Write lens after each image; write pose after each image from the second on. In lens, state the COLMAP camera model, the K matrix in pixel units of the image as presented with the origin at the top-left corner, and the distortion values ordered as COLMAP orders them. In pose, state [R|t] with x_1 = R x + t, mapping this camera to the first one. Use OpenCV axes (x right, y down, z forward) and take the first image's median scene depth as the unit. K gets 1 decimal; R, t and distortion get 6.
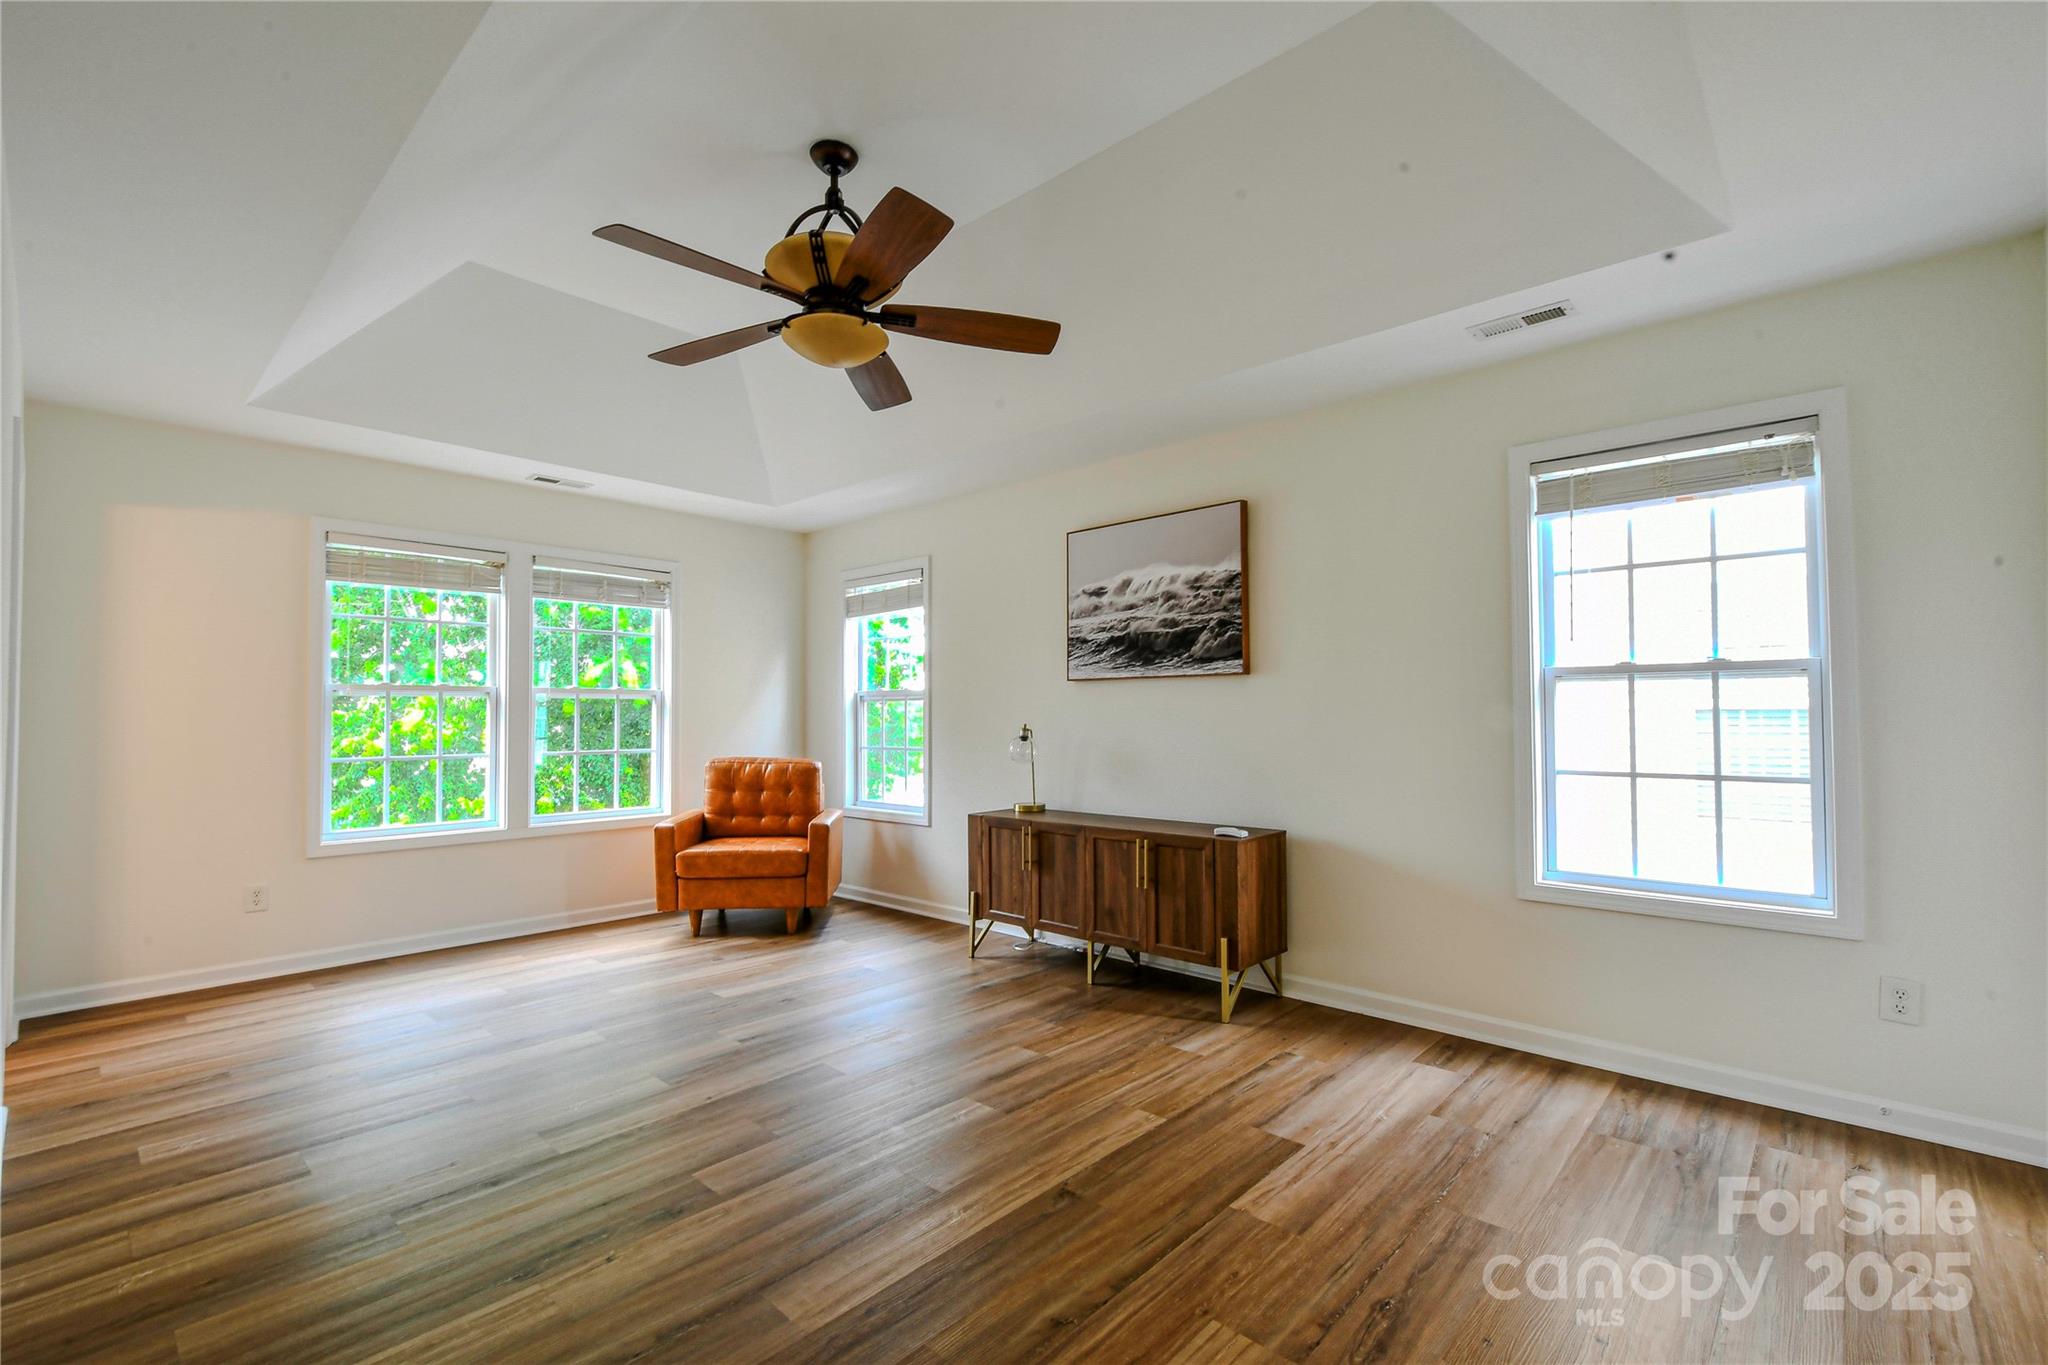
lens RADIAL K [[905.4, 0, 1030.9], [0, 905.4, 695.8], [0, 0, 1]] dist [-0.000134, -0.000528]
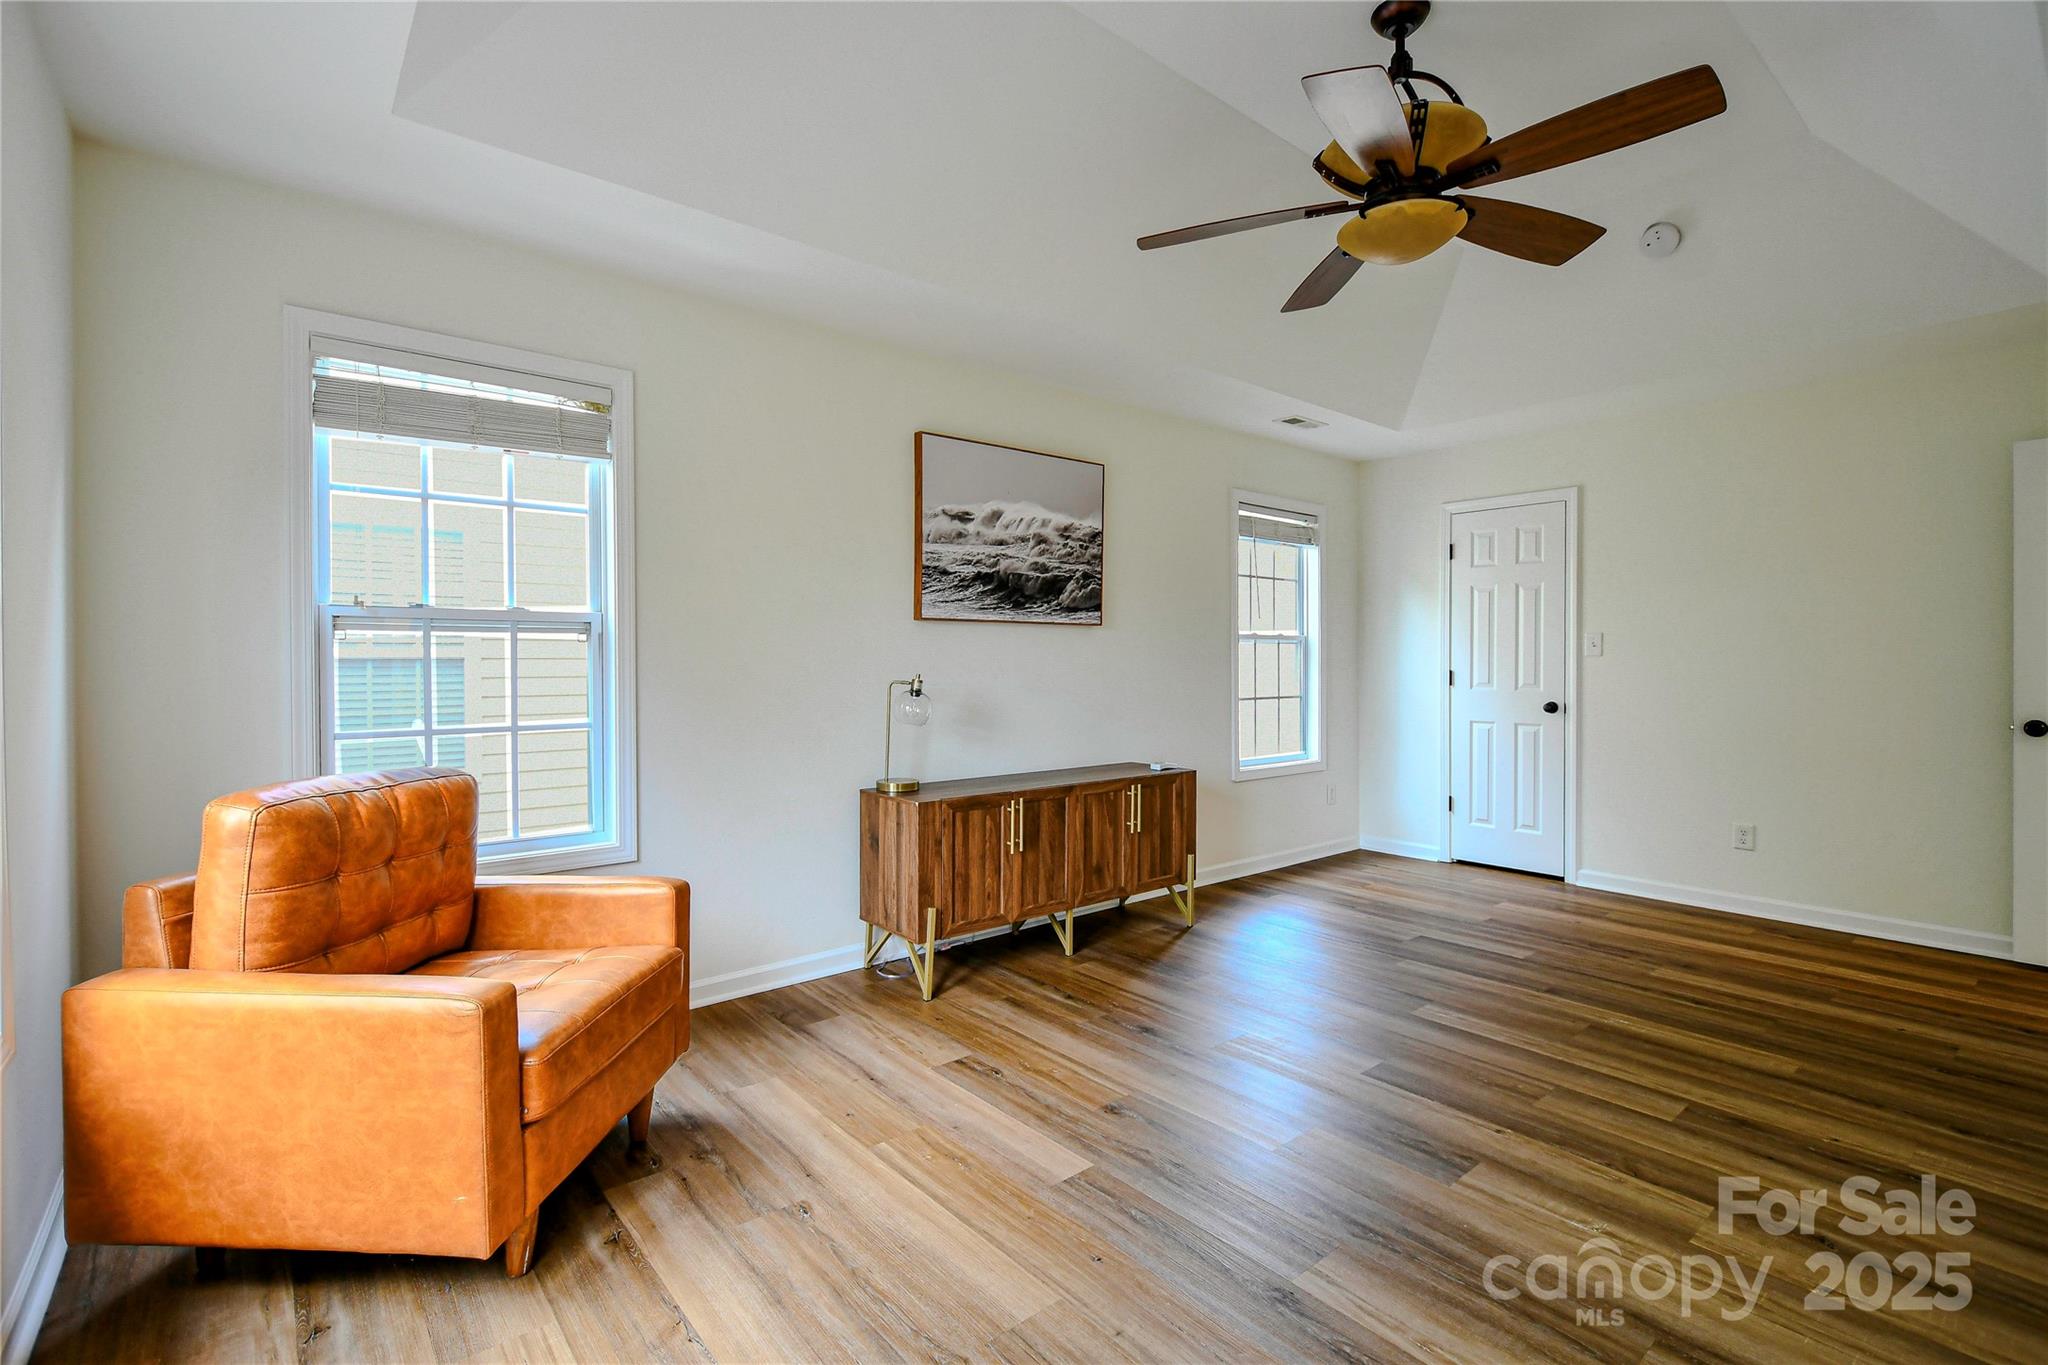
lens RADIAL K [[922.6, 0, 1027.0], [0, 922.6, 669.3], [0, 0, 1]] dist [0.001244, -0.000286]
pose [[0.134992, -0.000868, 0.990846, -0.822529], [-0.019852, 0.999797, 0.003580, 0.024763], [-0.990648, -0.020154, 0.134948, 0.879251]]
